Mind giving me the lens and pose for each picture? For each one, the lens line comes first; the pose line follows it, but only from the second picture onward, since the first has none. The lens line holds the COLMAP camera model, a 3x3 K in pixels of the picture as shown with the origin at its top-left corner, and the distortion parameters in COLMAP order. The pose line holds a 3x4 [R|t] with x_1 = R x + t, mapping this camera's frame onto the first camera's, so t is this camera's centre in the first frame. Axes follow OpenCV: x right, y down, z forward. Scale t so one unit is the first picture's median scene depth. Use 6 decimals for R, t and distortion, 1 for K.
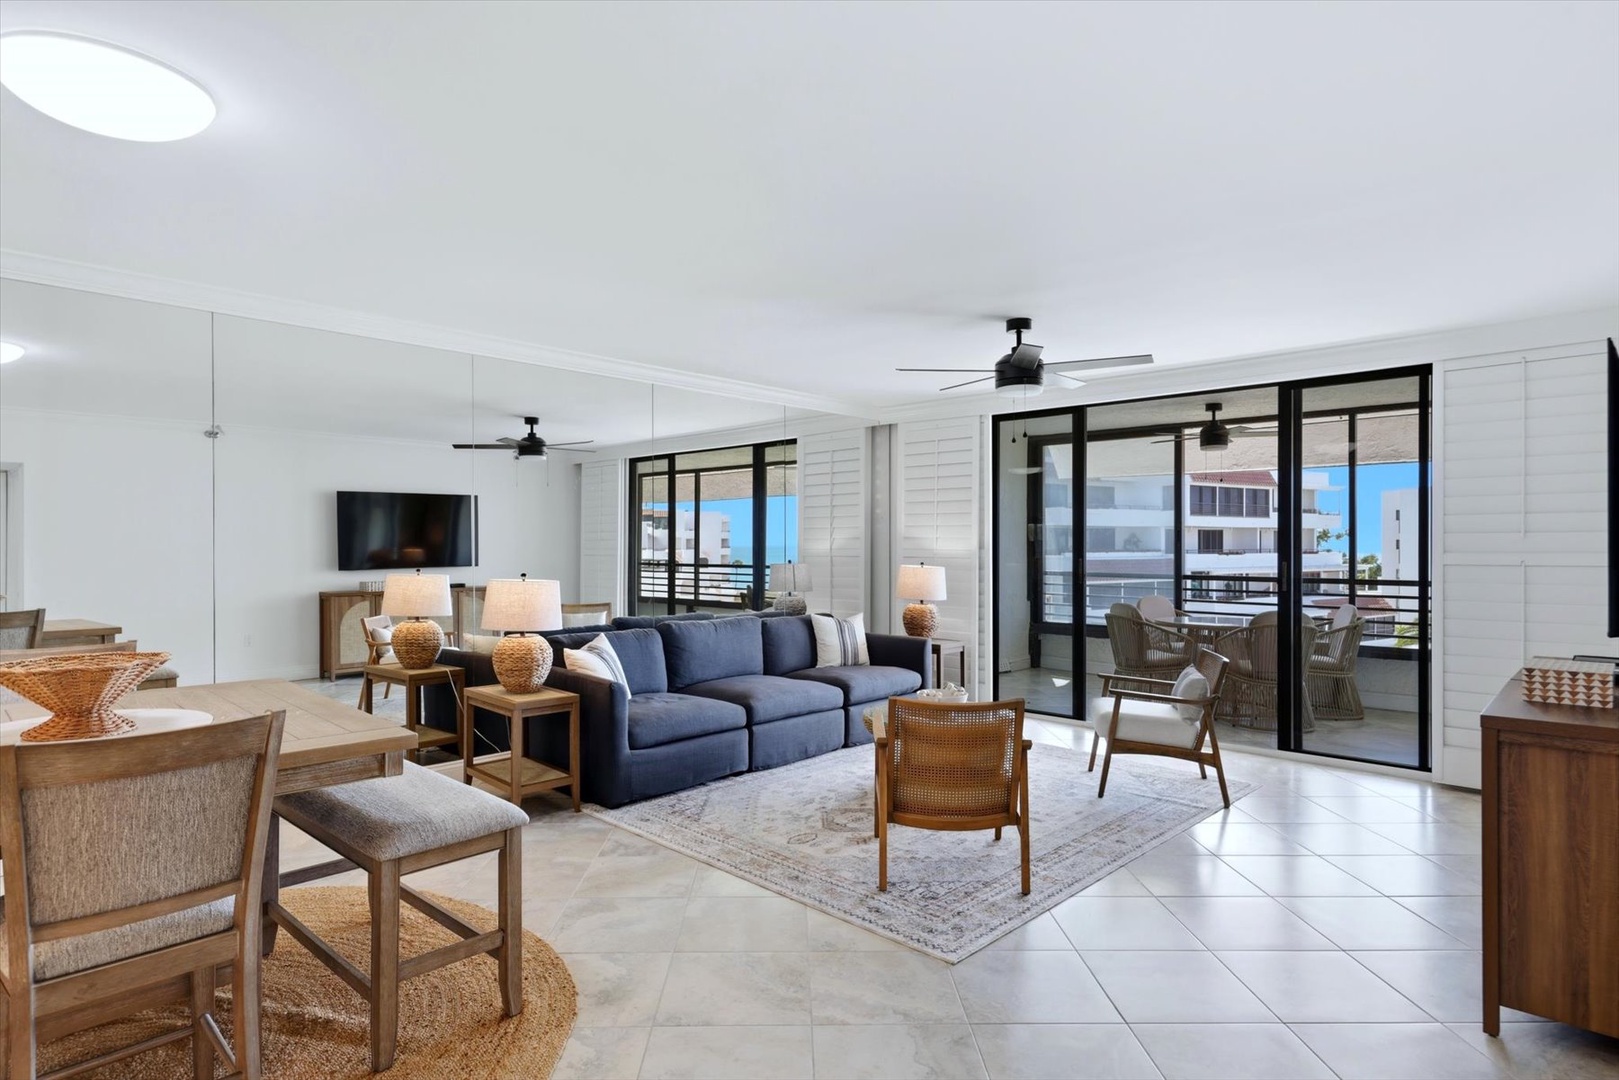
lens RADIAL K [[859.6, 0, 819.7], [0, 859.6, 546.3], [0, 0, 1]] dist [-0.003664, -0.001091]
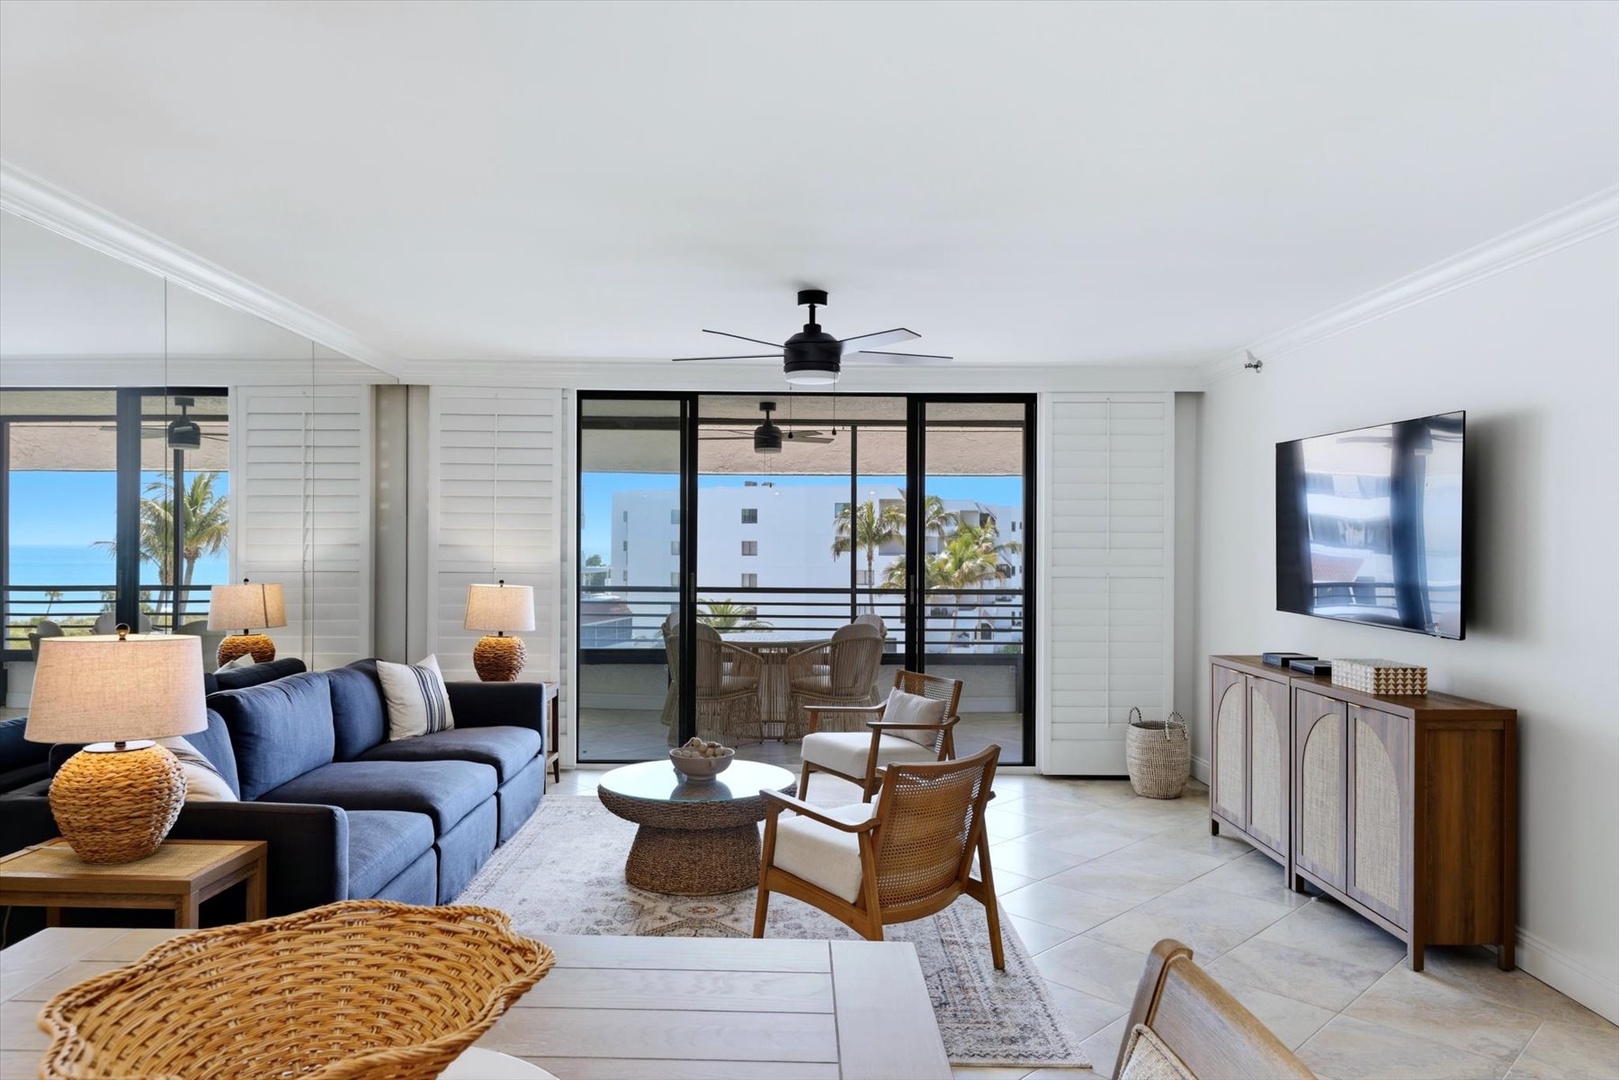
lens RADIAL K [[1026.1, 0, 806.8], [0, 1026.1, 547.0], [0, 0, 1]] dist [0.013968, -0.001404]
pose [[0.725777, 0.003871, 0.687919, -0.401092], [-0.004432, 0.999990, -0.000951, -0.013685], [-0.687916, -0.002359, 0.725787, 0.245951]]
